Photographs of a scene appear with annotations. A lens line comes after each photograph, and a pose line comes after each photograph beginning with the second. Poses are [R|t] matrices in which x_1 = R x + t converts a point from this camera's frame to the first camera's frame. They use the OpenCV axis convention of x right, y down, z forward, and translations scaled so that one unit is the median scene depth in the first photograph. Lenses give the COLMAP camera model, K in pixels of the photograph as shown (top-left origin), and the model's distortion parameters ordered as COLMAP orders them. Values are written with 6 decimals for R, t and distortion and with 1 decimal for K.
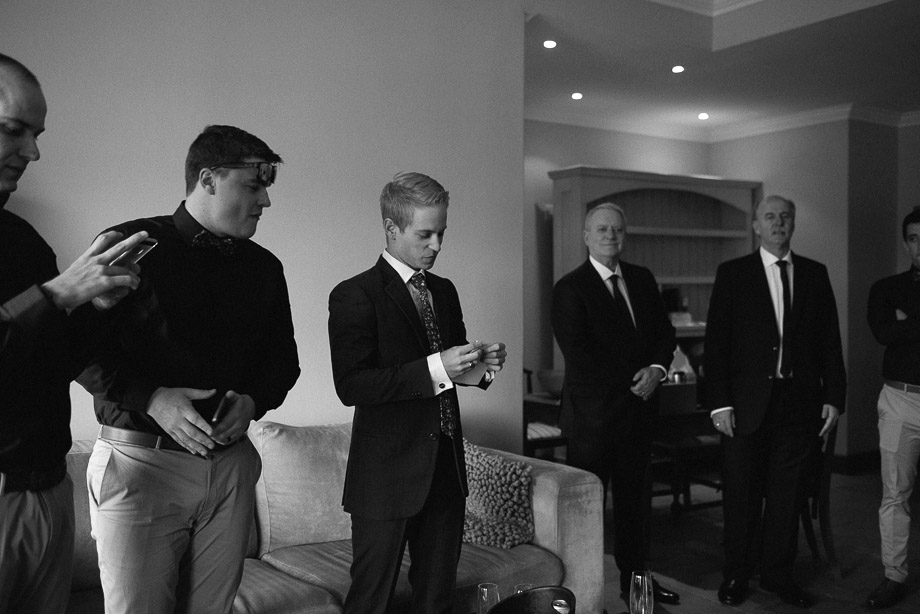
lens RADIAL K [[942.7, 0, 446.0], [0, 942.7, 295.5], [0, 0, 1]] dist [0.002270, 0.000000]
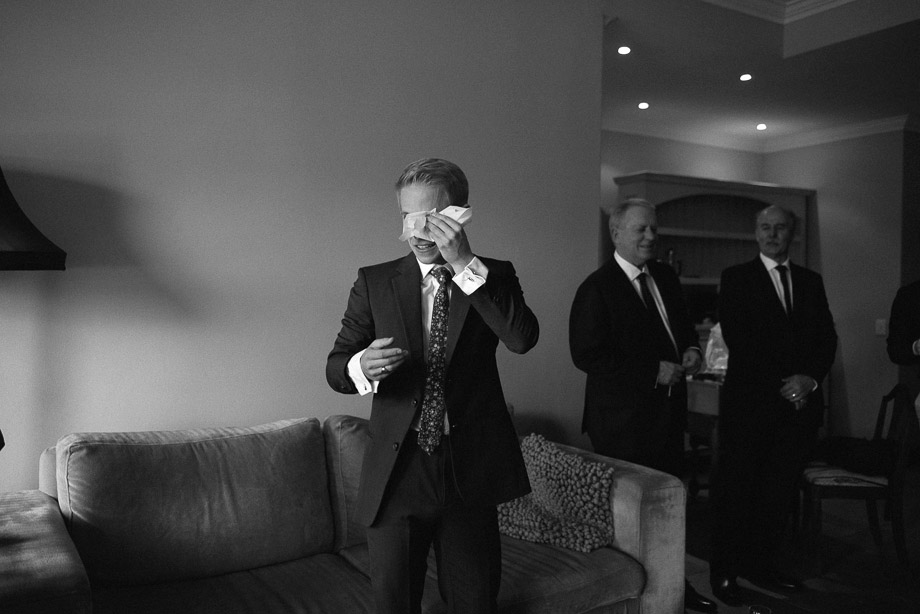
lens RADIAL K [[783.2, 0, 456.0], [0, 783.2, 309.6], [0, 0, 1]] dist [-0.024790, 0.004117]
pose [[0.998120, 0.015721, -0.059244, -0.025810], [-0.014427, 0.999649, 0.022216, 0.000946], [0.059572, -0.021320, 0.997996, 0.183192]]
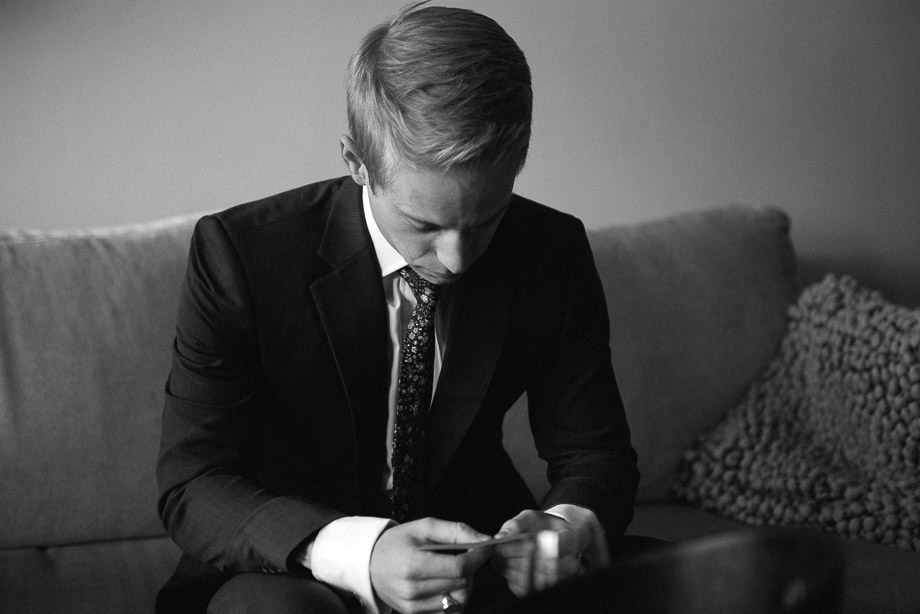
lens RADIAL K [[1535.1, 0, 461.0], [0, 1535.1, 301.8], [0, 0, 1]] dist [0.125153, 0.000000]
pose [[0.931107, -0.001184, -0.364744, 0.109724], [0.017550, 0.998982, 0.041556, 0.144133], [0.364324, -0.045094, 0.930180, 0.392984]]
